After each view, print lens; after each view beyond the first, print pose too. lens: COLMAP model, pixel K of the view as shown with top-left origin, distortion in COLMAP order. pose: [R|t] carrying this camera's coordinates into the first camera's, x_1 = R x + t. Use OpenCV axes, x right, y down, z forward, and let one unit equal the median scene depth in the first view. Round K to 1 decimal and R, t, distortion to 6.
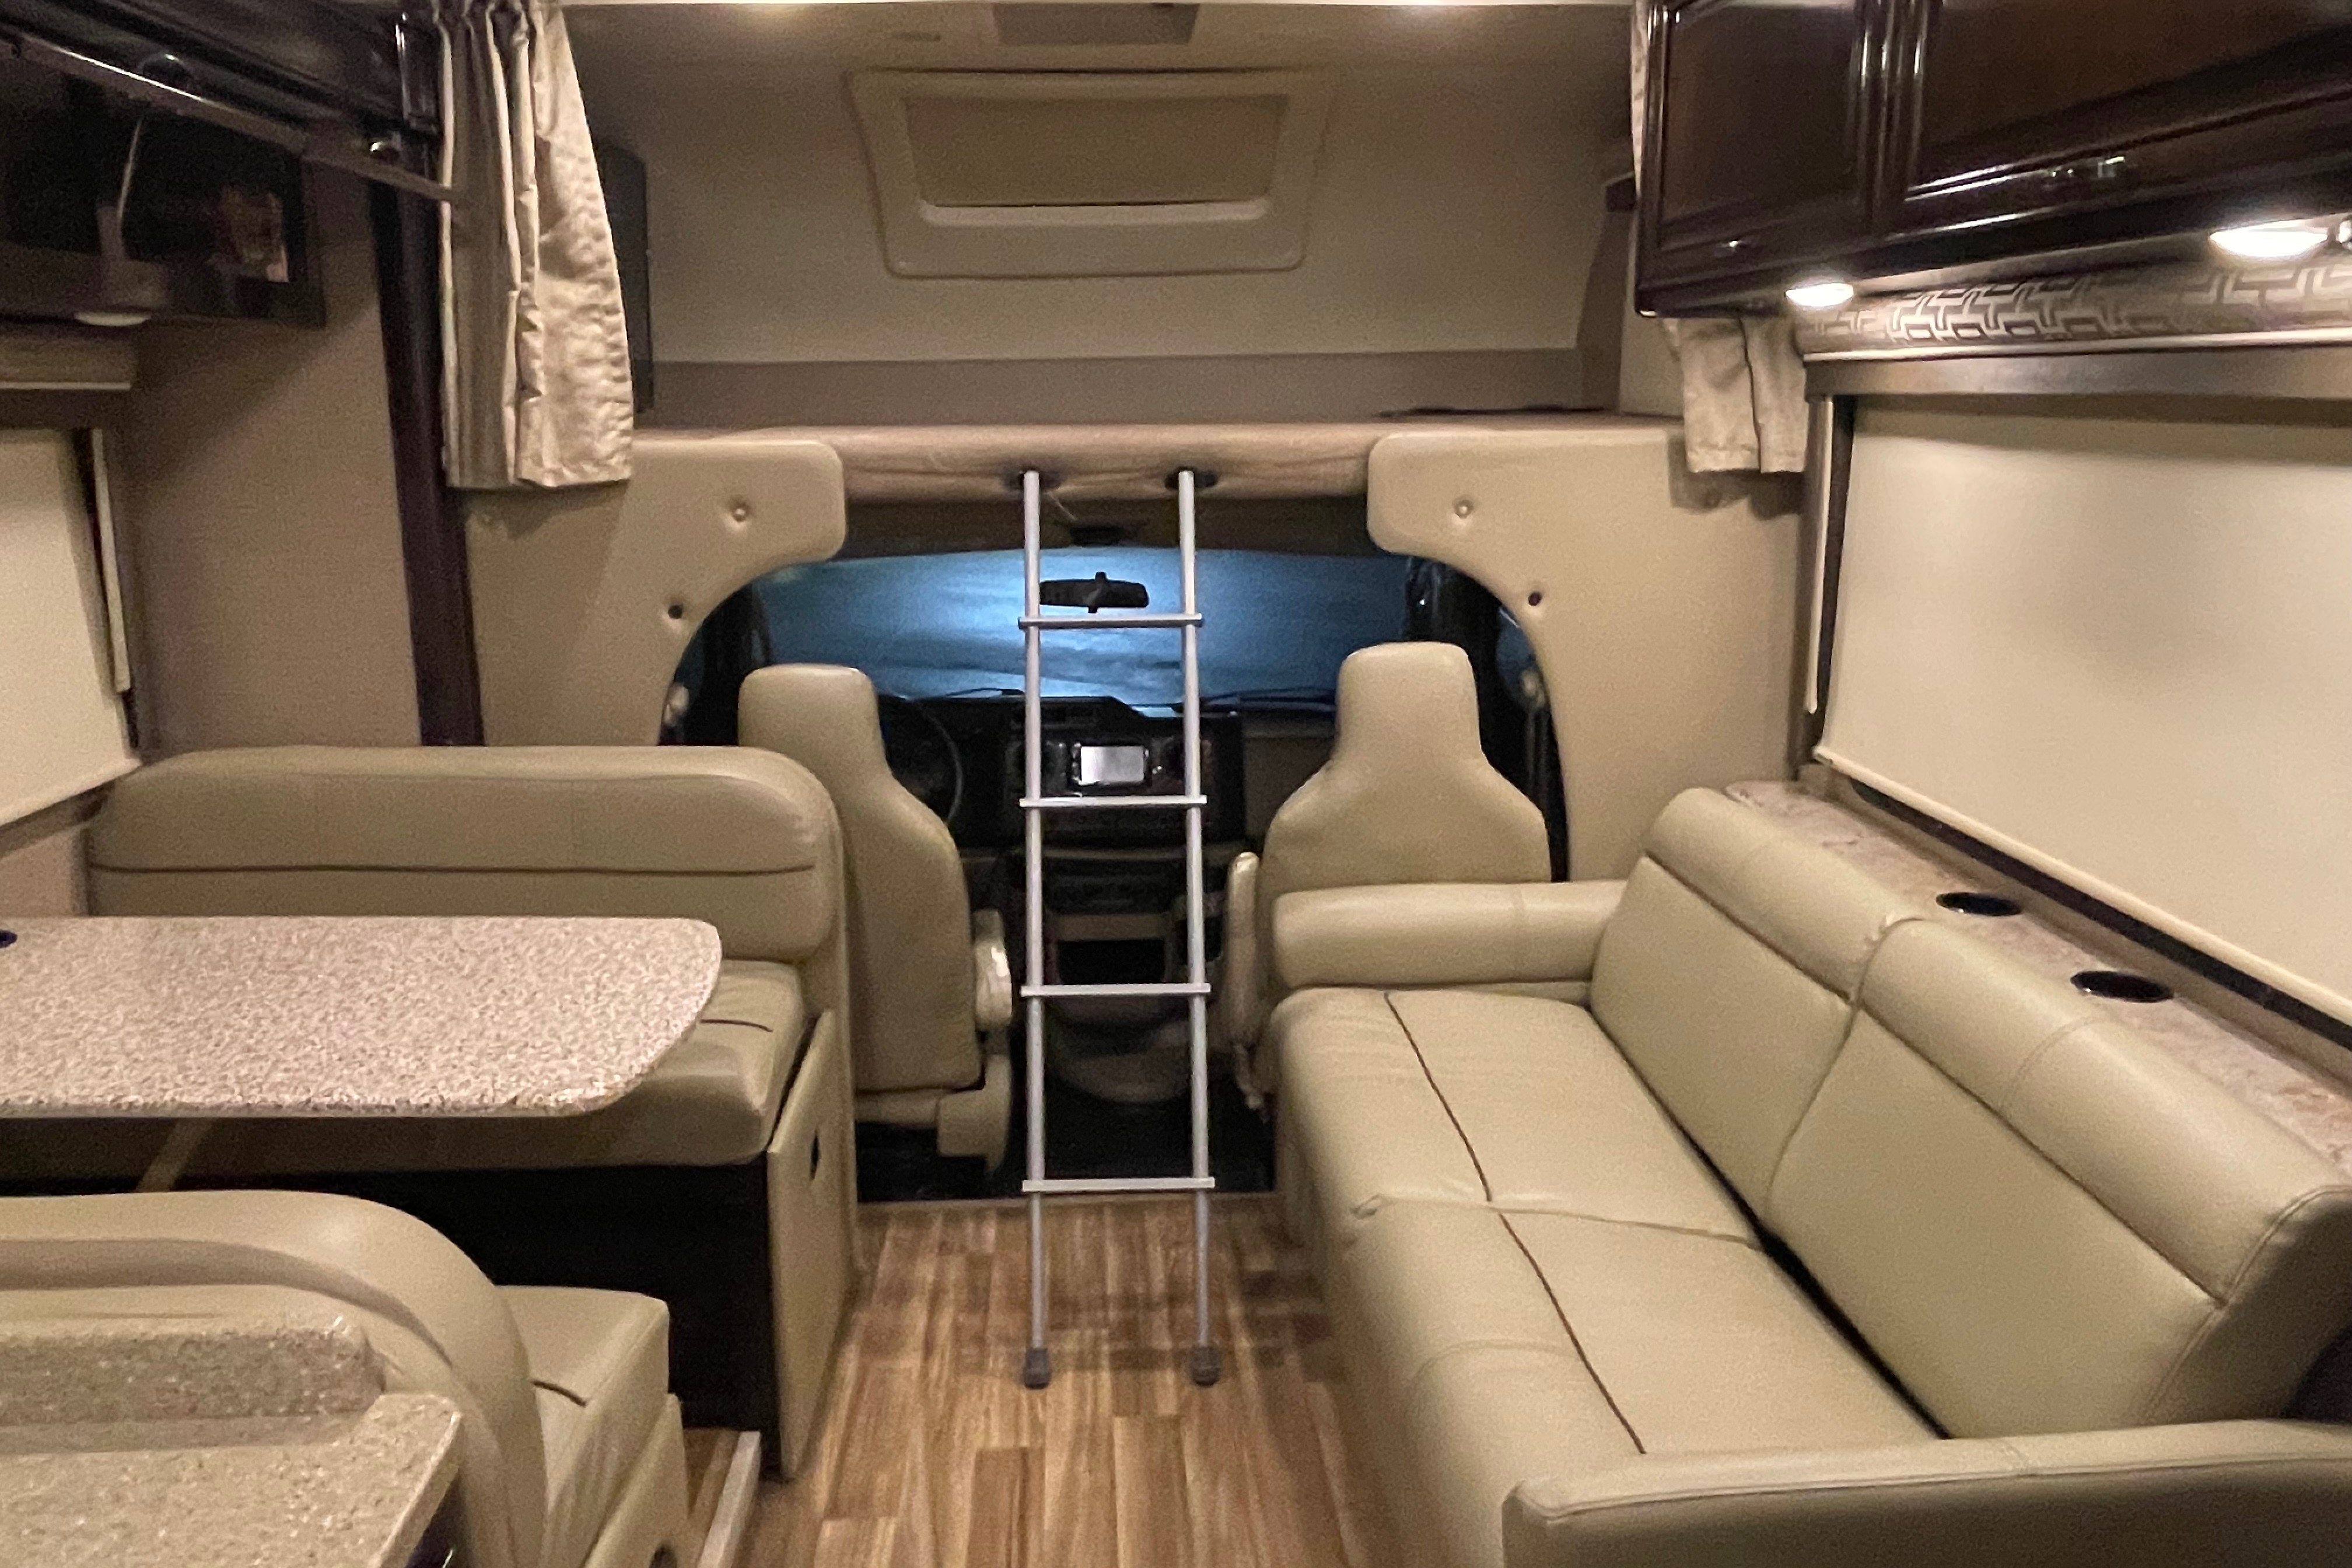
lens RADIAL K [[1711.8, 0, 1167.8], [0, 1711.8, 785.7], [0, 0, 1]] dist [0.010640, -0.002750]
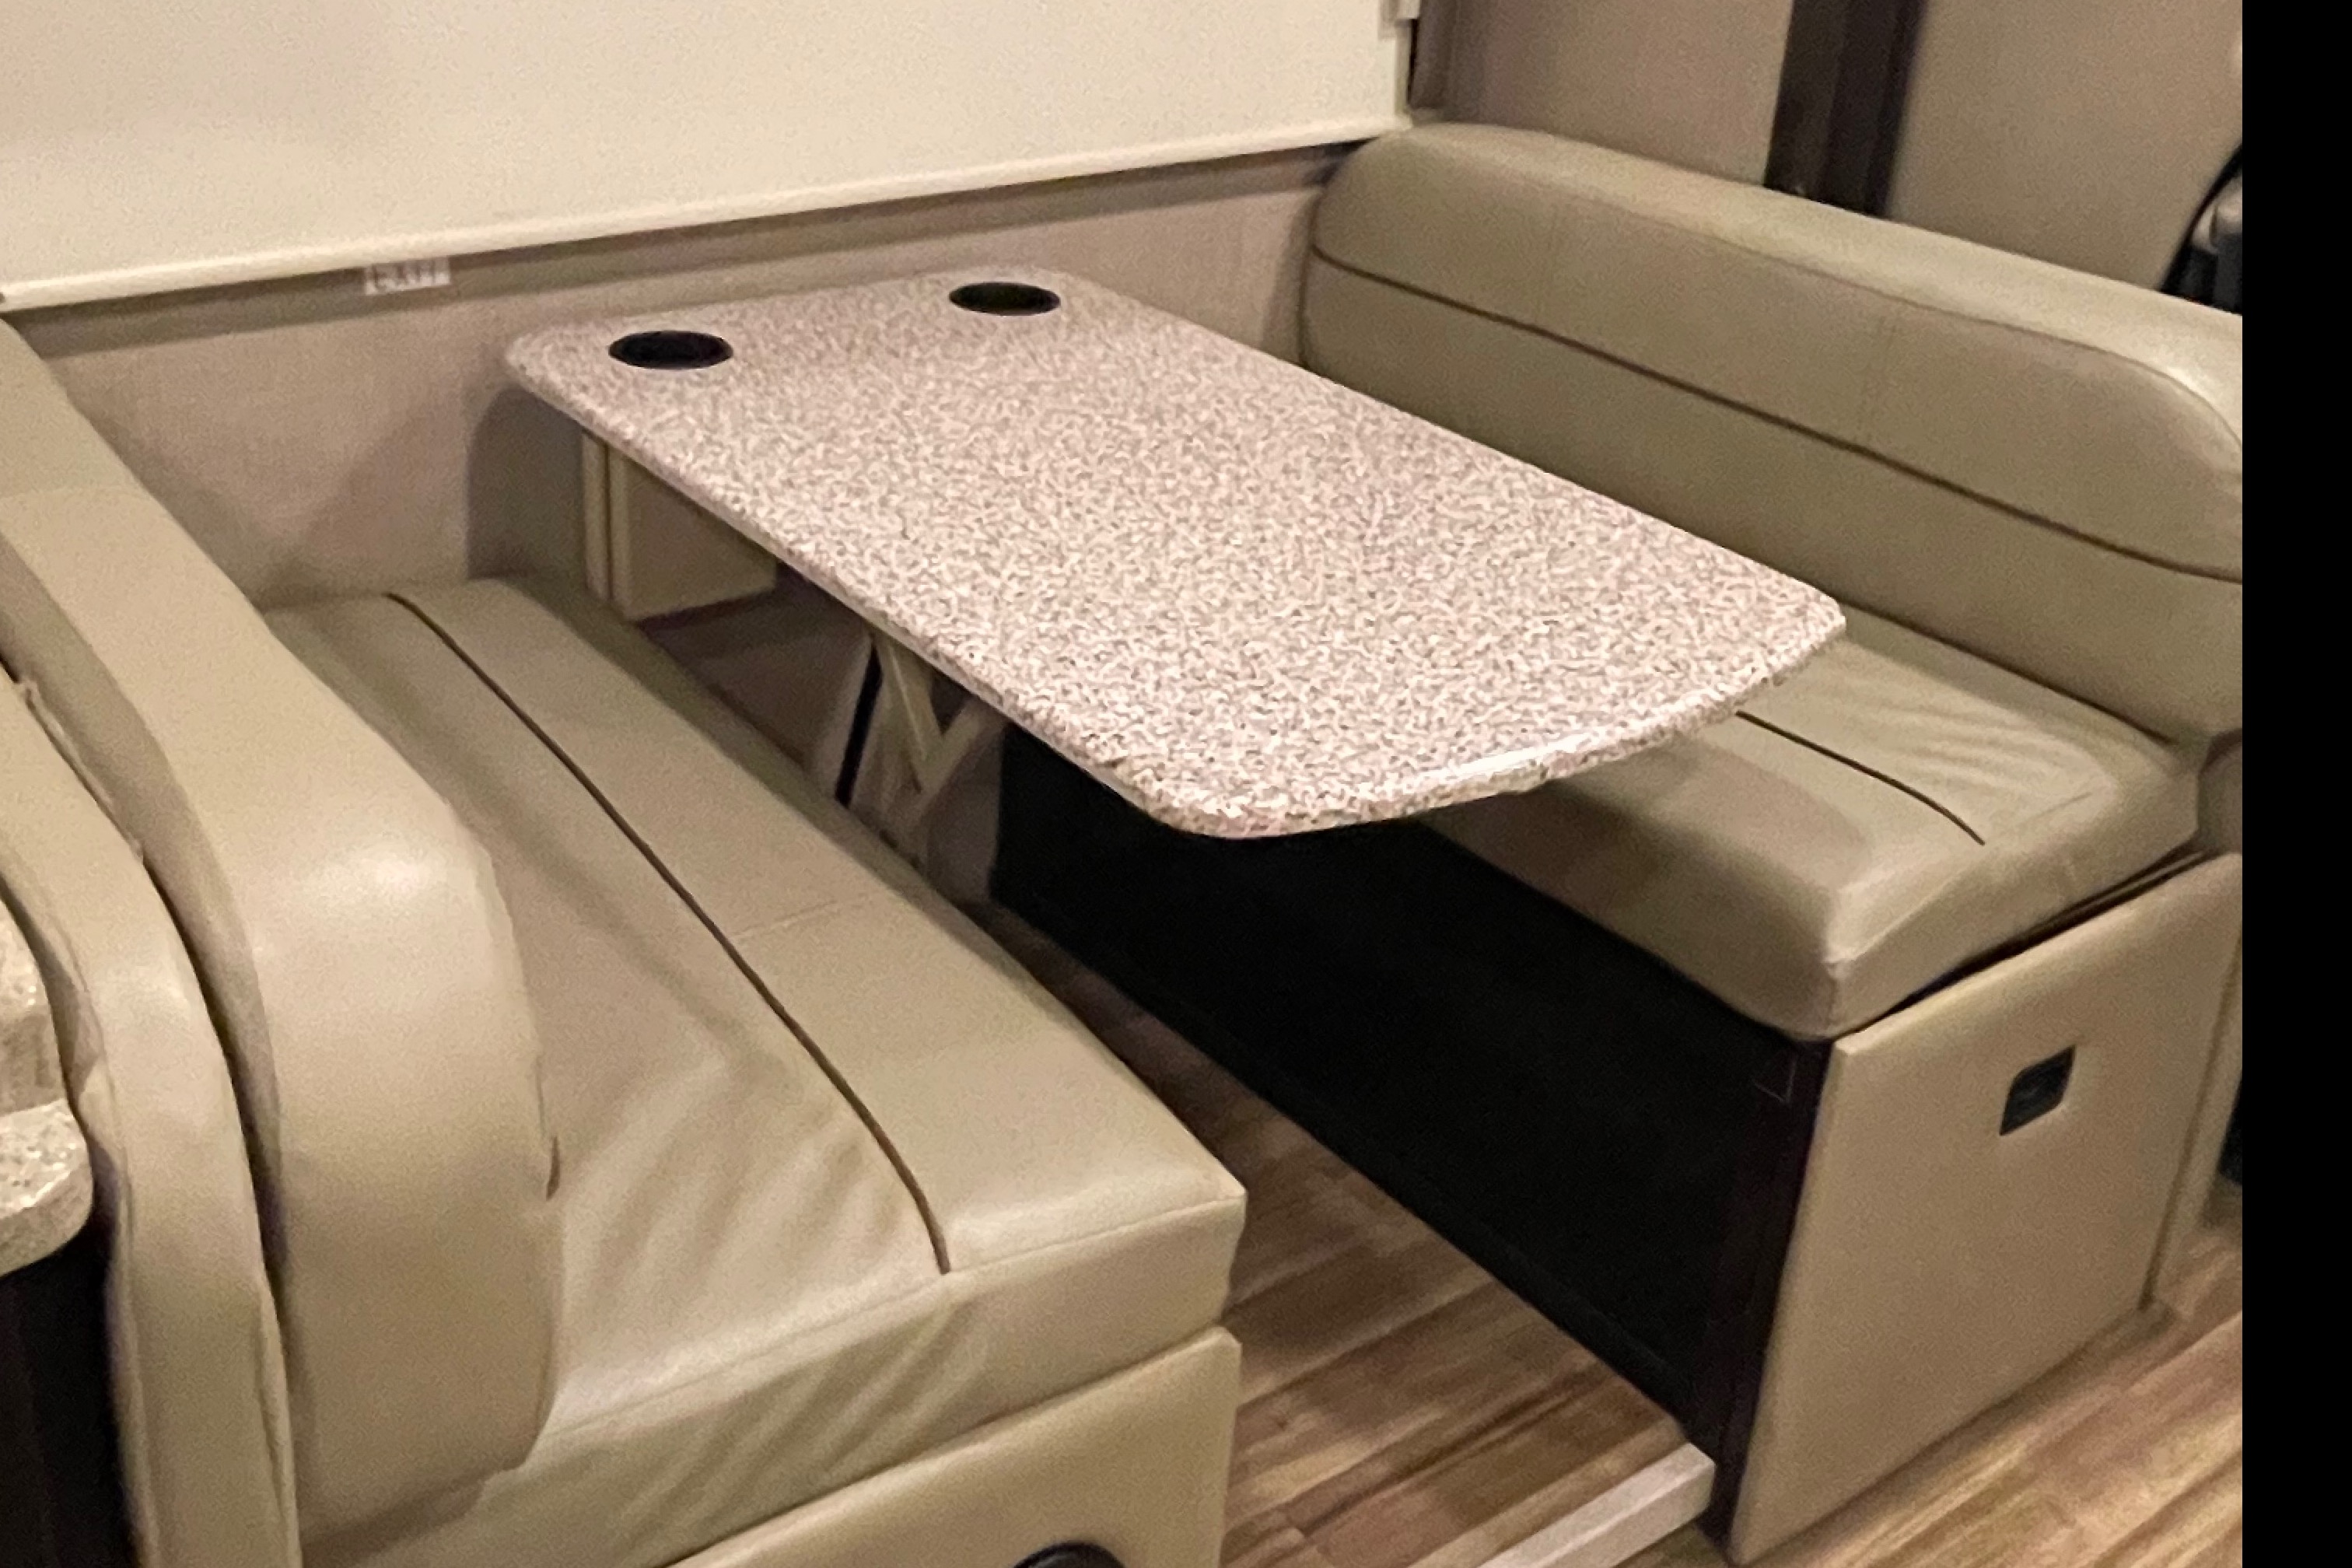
lens RADIAL K [[2329.7, 0, 1033.2], [0, 2329.7, 584.9], [0, 0, 1]] dist [0.009008, 0.000727]
pose [[0.539547, 0.345449, -0.767824, 0.121452], [-0.228441, 0.937808, 0.261401, -0.047727], [0.810372, 0.034365, 0.584906, 0.289748]]
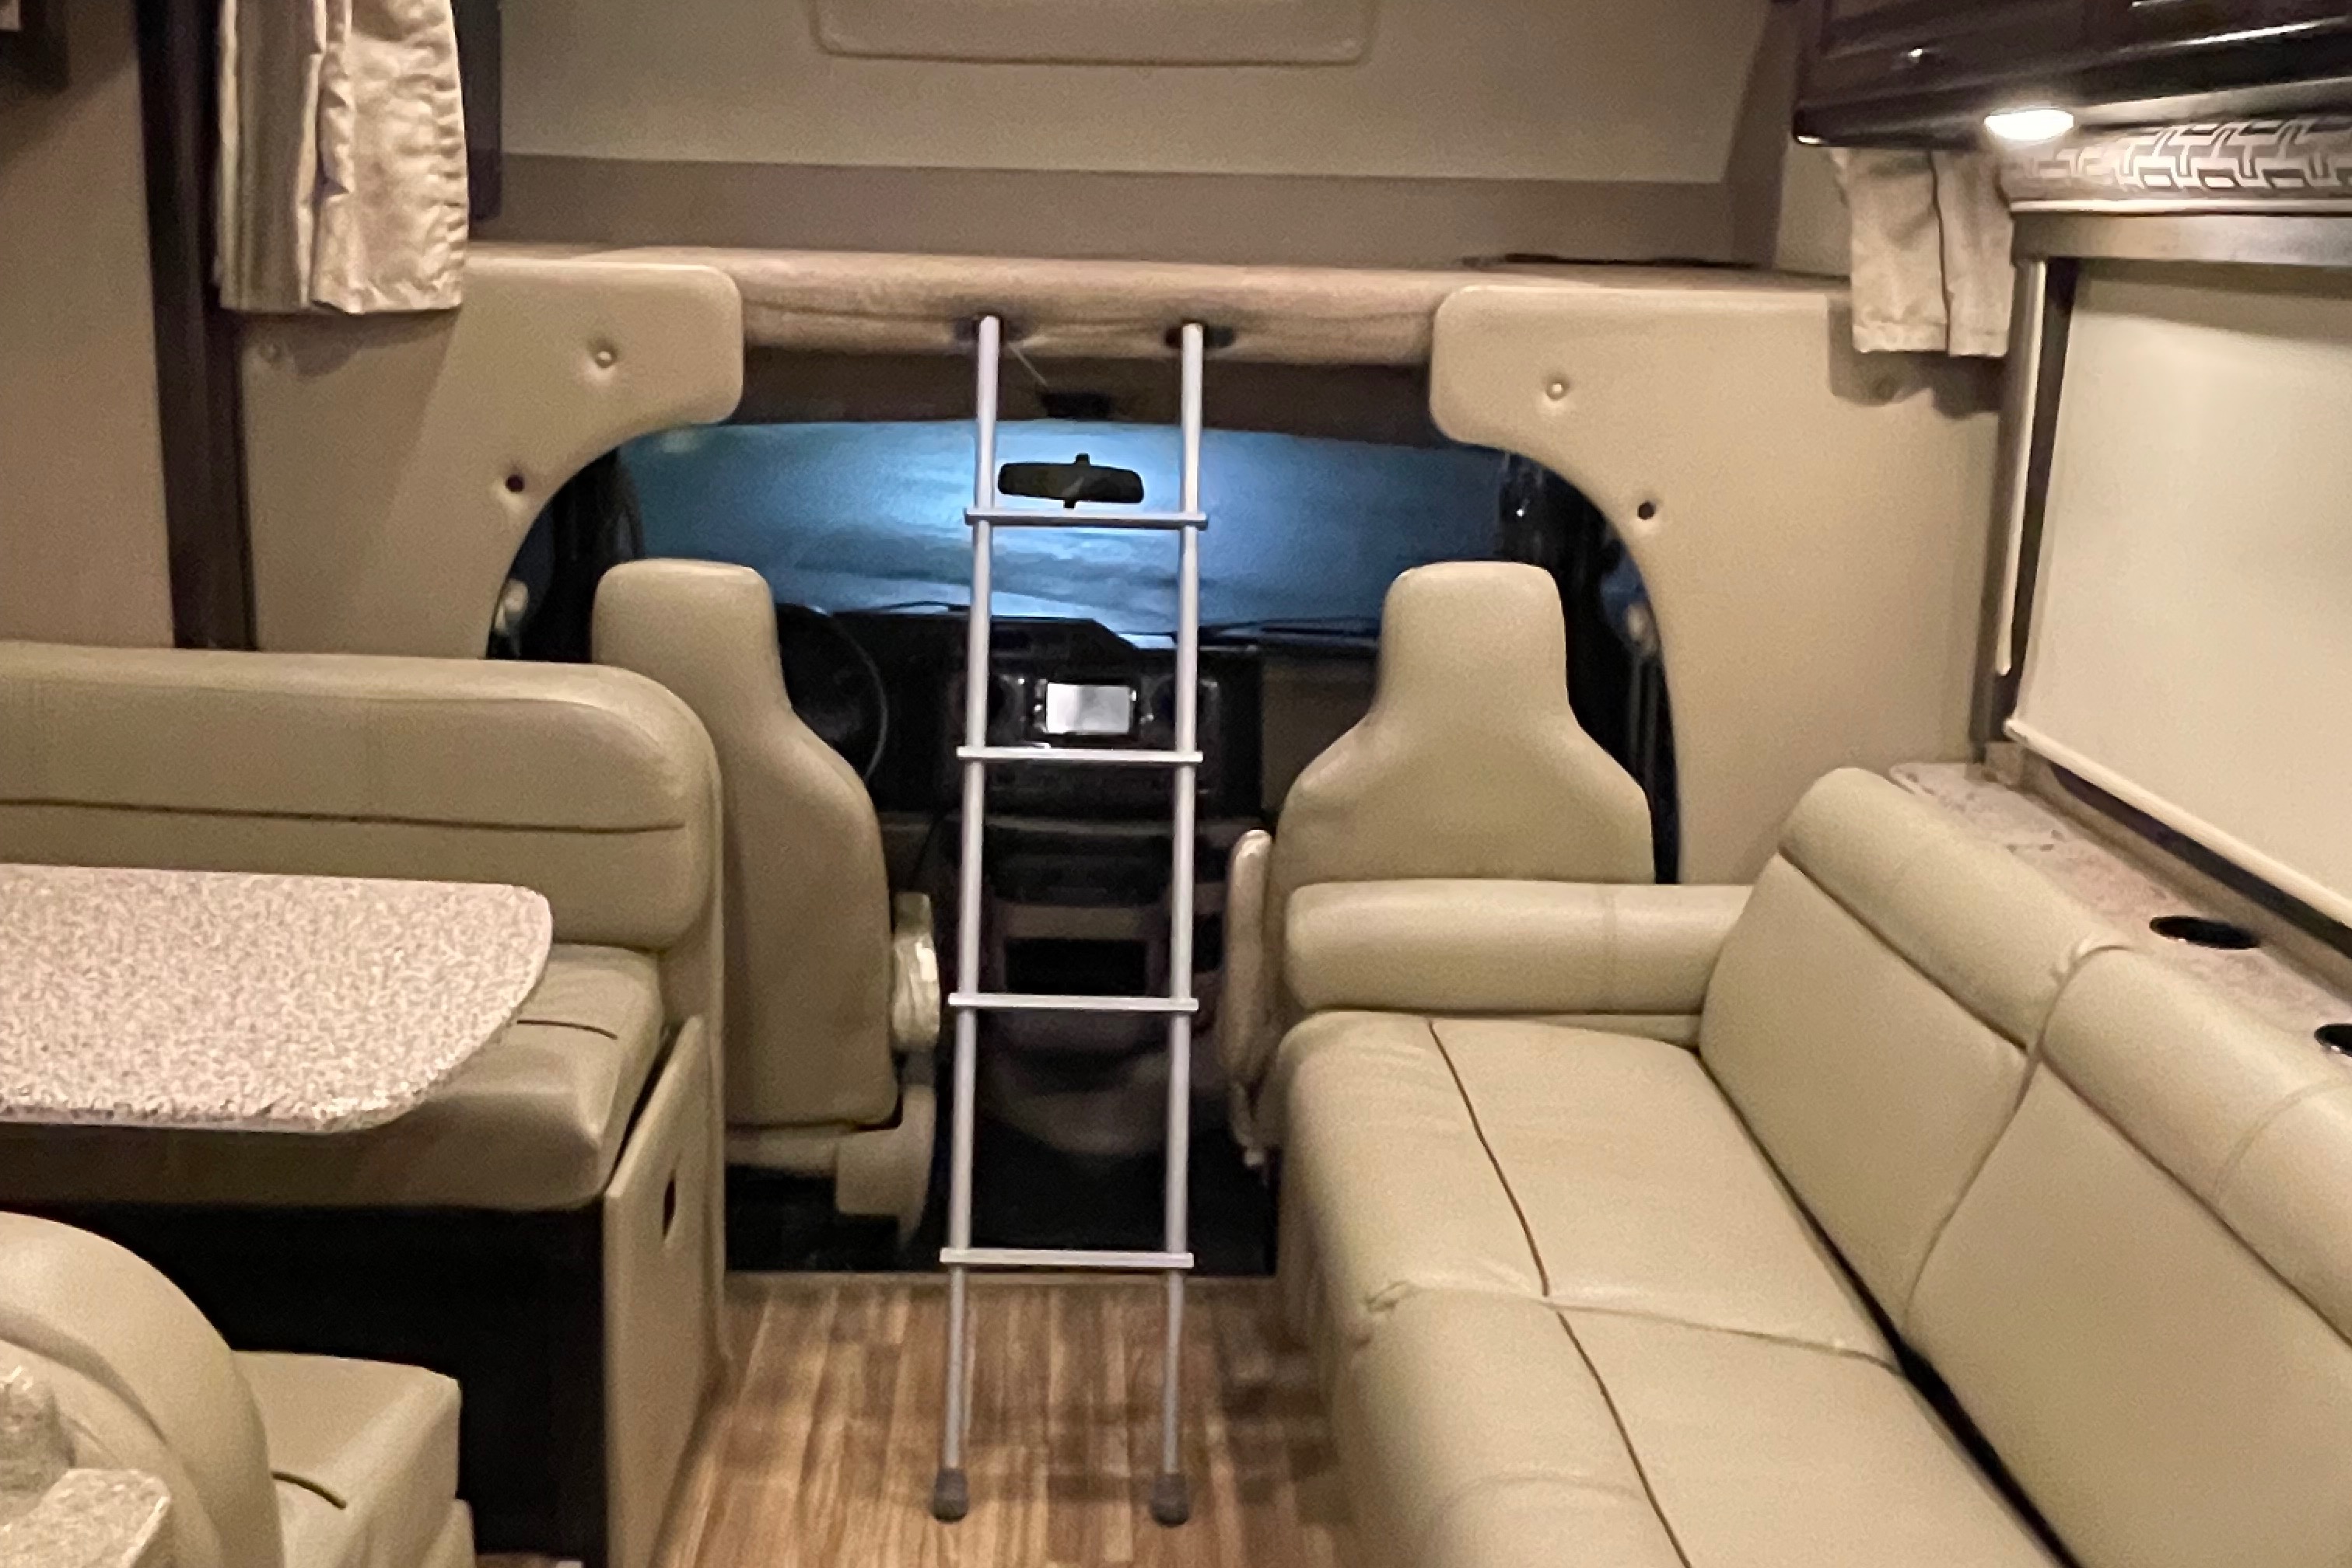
lens RADIAL K [[2280.6, 0, 1177.4], [0, 2280.6, 750.9], [0, 0, 1]] dist [0.011418, -0.003563]
pose [[0.999265, 0.038345, -0.000163, 0.011435], [-0.038345, 0.999261, 0.002784, 0.002737], [0.000269, -0.002776, 0.999996, -0.012964]]
